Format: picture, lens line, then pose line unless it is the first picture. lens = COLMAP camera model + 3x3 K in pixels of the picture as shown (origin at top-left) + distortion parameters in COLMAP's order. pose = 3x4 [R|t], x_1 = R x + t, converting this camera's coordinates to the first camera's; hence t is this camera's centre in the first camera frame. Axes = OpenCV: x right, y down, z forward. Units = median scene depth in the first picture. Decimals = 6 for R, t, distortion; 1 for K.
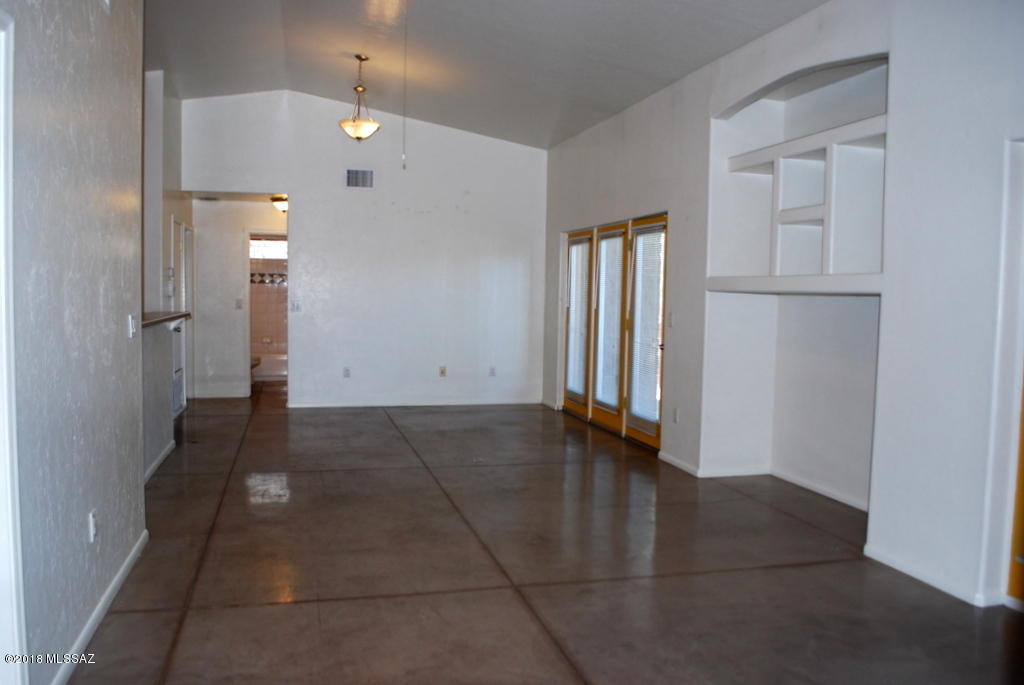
lens RADIAL K [[868.1, 0, 503.4], [0, 868.1, 354.5], [0, 0, 1]] dist [-0.063286, -0.000390]
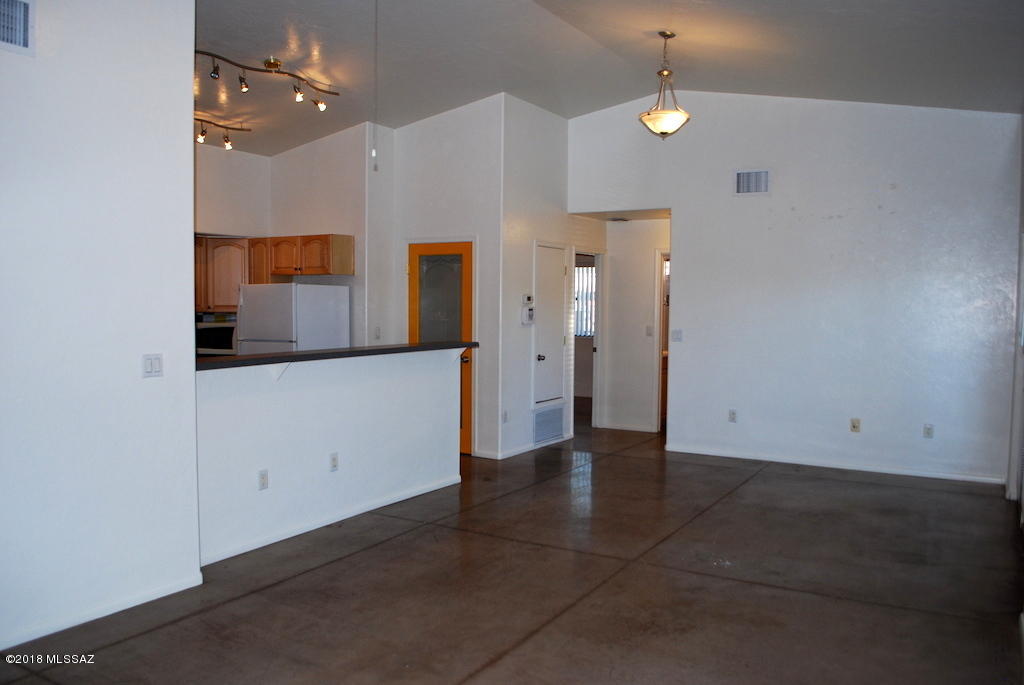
lens RADIAL K [[829.4, 0, 497.0], [0, 829.4, 346.8], [0, 0, 1]] dist [-0.062201, -0.002144]
pose [[0.697220, 0.030619, -0.716203, 0.279248], [-0.049571, 0.998755, -0.005559, -0.036952], [0.715142, 0.039379, 0.697869, 0.346646]]
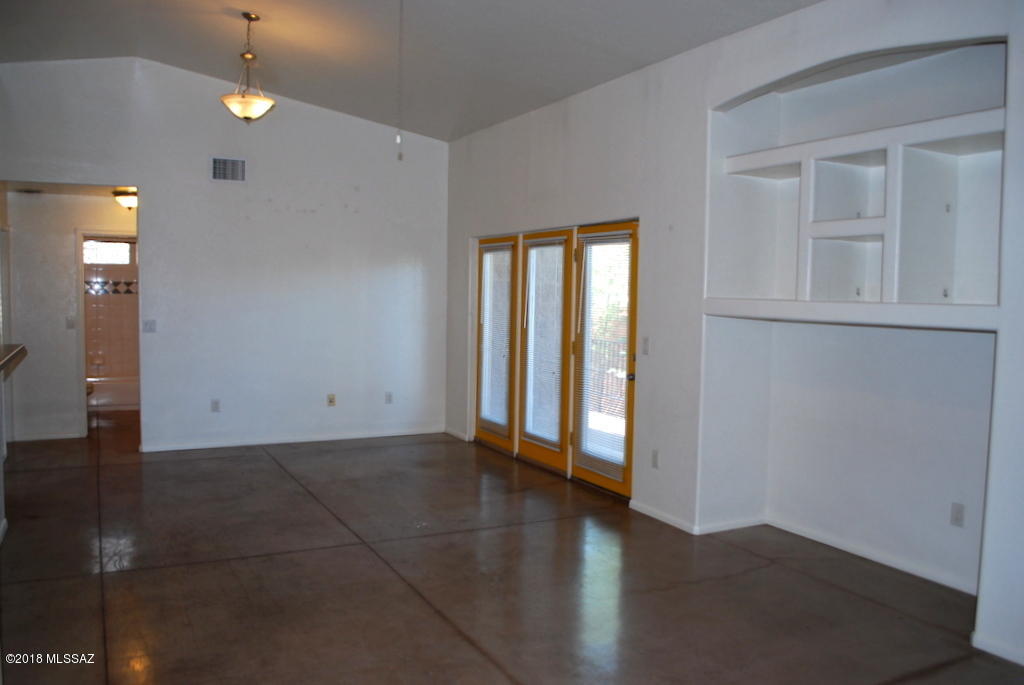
lens RADIAL K [[855.2, 0, 511.0], [0, 855.2, 351.6], [0, 0, 1]] dist [-0.070014, -0.004223]
pose [[0.973741, -0.018276, 0.226922, -0.109391], [0.017741, 0.999833, 0.004400, -0.035751], [-0.226964, -0.000258, 0.973903, 0.188876]]
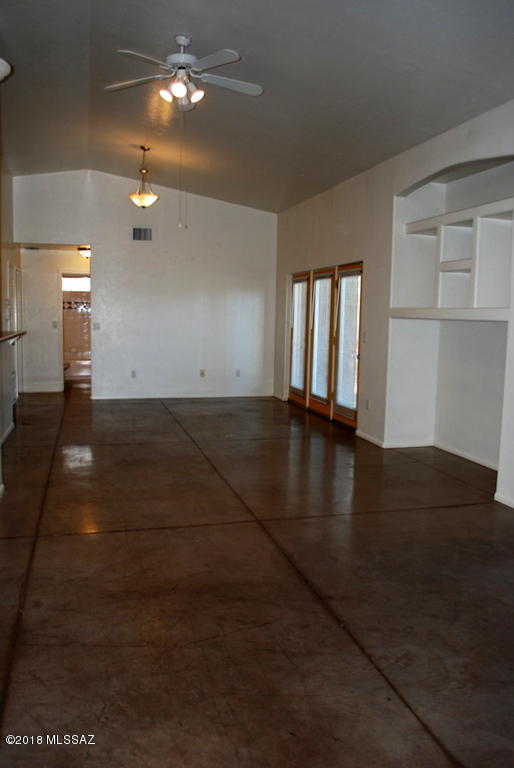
lens RADIAL K [[641.4, 0, 257.0], [0, 641.4, 384.0], [0, 0, 1]] dist [-0.070014, -0.004223]
pose [[0.999733, -0.000173, 0.023119, -0.007042], [-0.000725, 0.999246, 0.038812, -0.004078], [-0.023108, -0.038818, 0.998979, -0.042632]]
